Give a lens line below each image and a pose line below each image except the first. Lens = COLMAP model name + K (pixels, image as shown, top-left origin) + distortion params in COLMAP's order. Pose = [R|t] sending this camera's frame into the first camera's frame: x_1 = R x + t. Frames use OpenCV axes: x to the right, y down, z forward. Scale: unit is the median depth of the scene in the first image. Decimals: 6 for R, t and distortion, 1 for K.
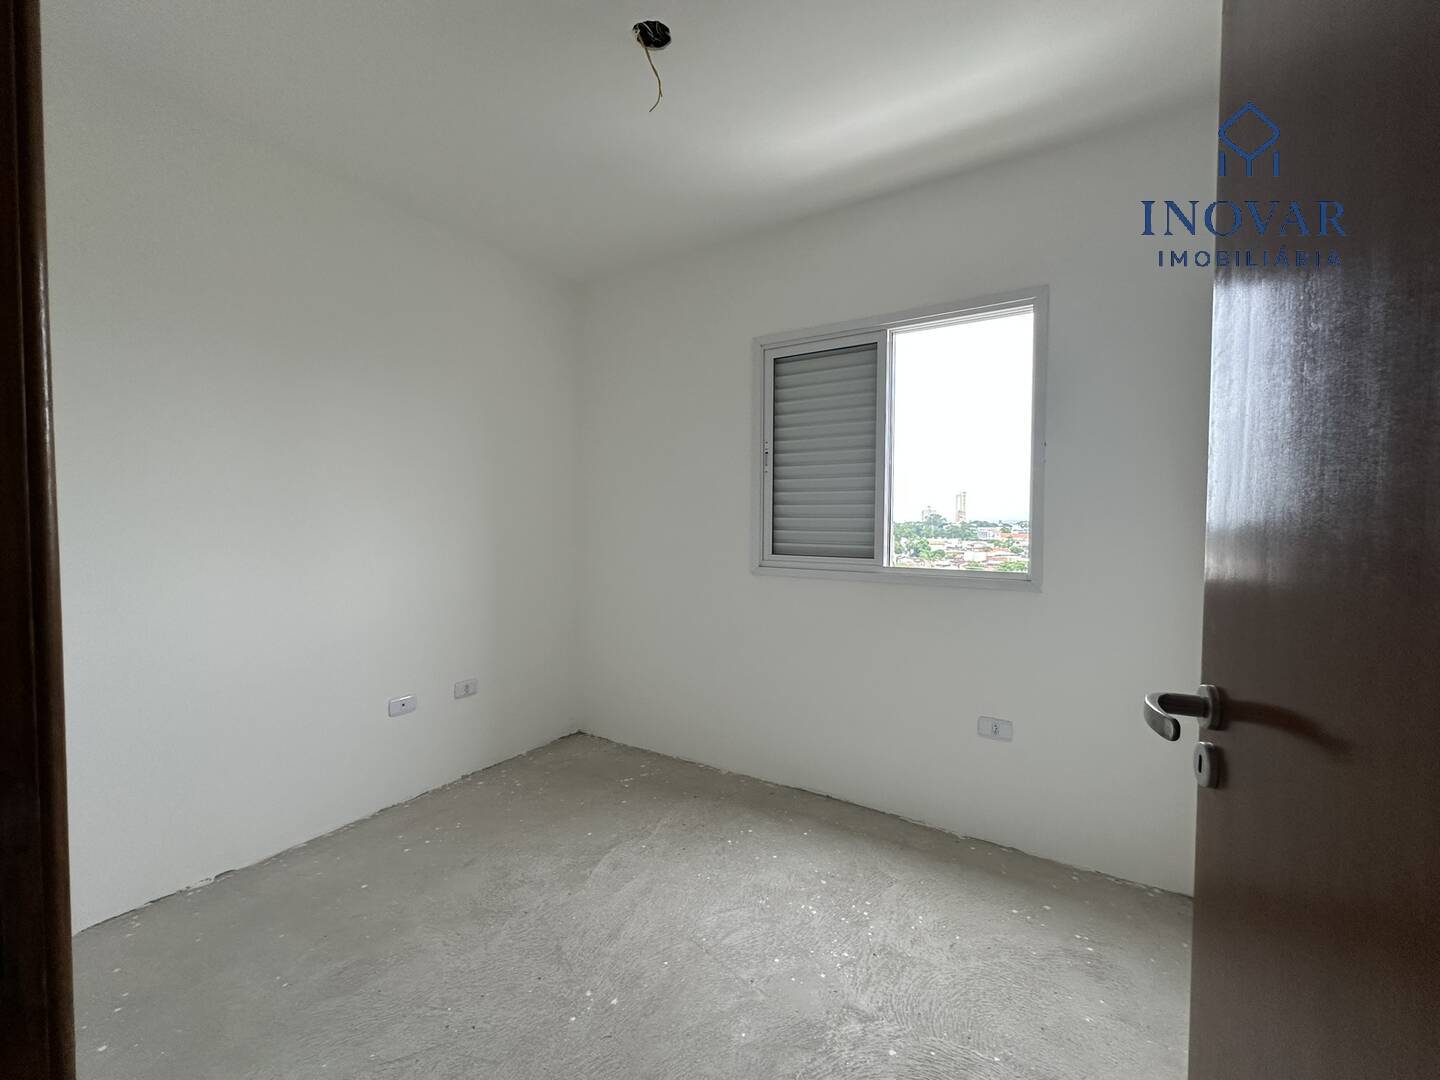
lens RADIAL K [[581.1, 0, 721.8], [0, 581.1, 540.7], [0, 0, 1]] dist [-0.005022, 0.001092]
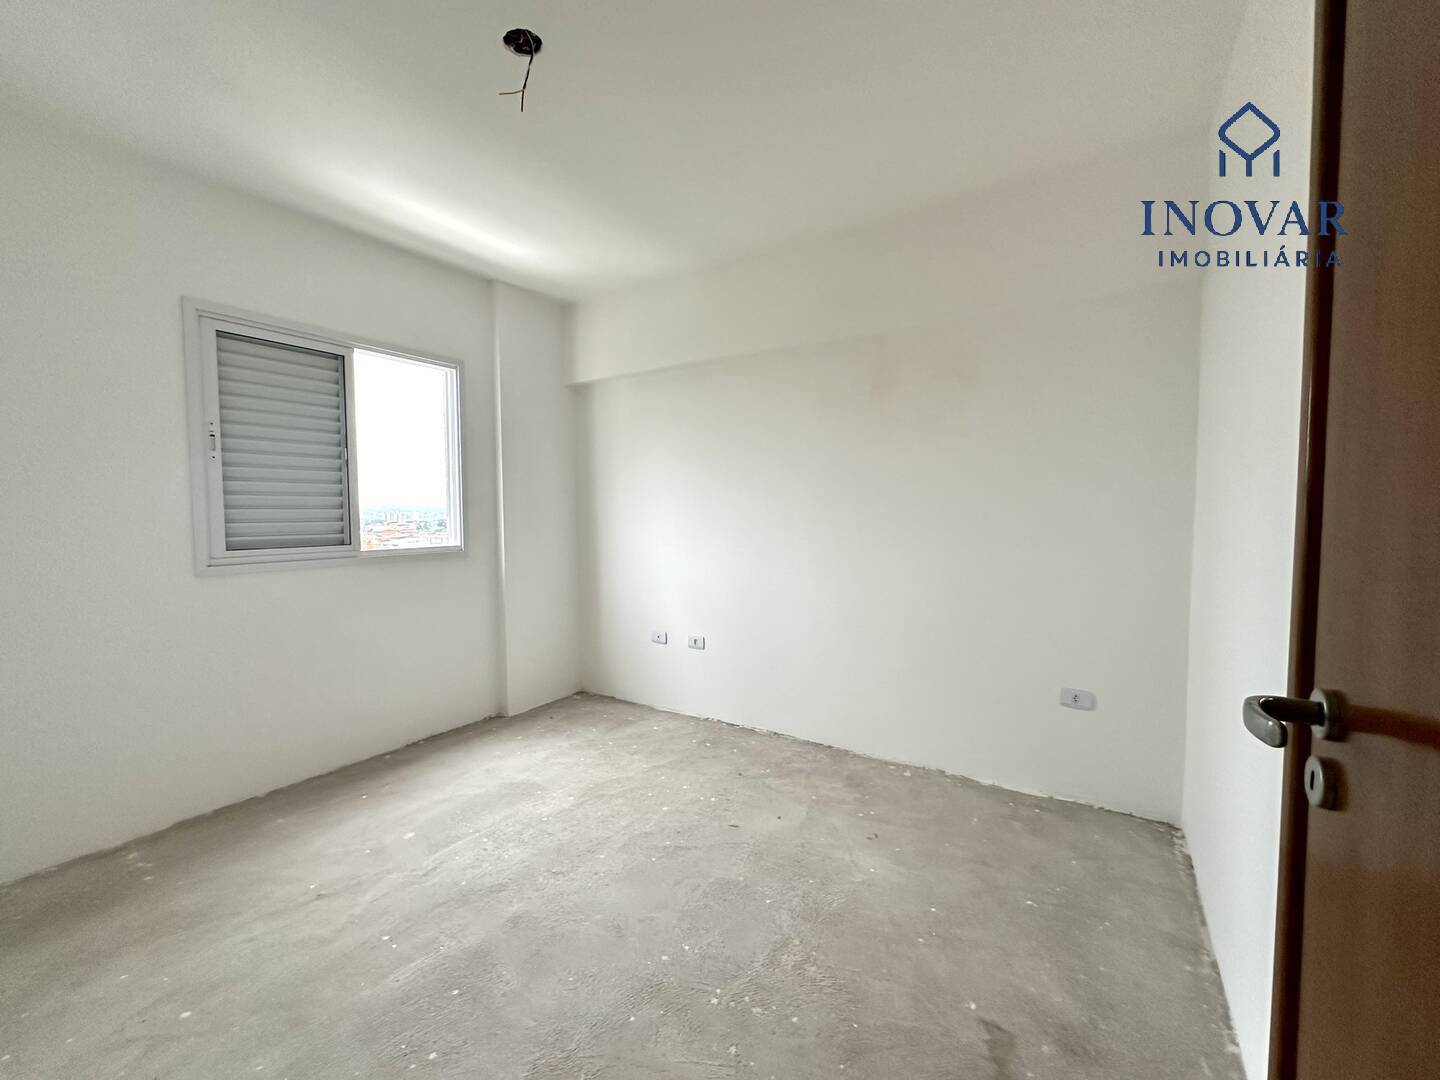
lens RADIAL K [[581.1, 0, 722.5], [0, 581.1, 539.0], [0, 0, 1]] dist [-0.005022, 0.001092]
pose [[0.004722, -0.056199, 0.998408, -0.937444], [0.041537, 0.997569, 0.055956, -0.015084], [-0.999126, 0.041207, 0.007045, 0.276382]]
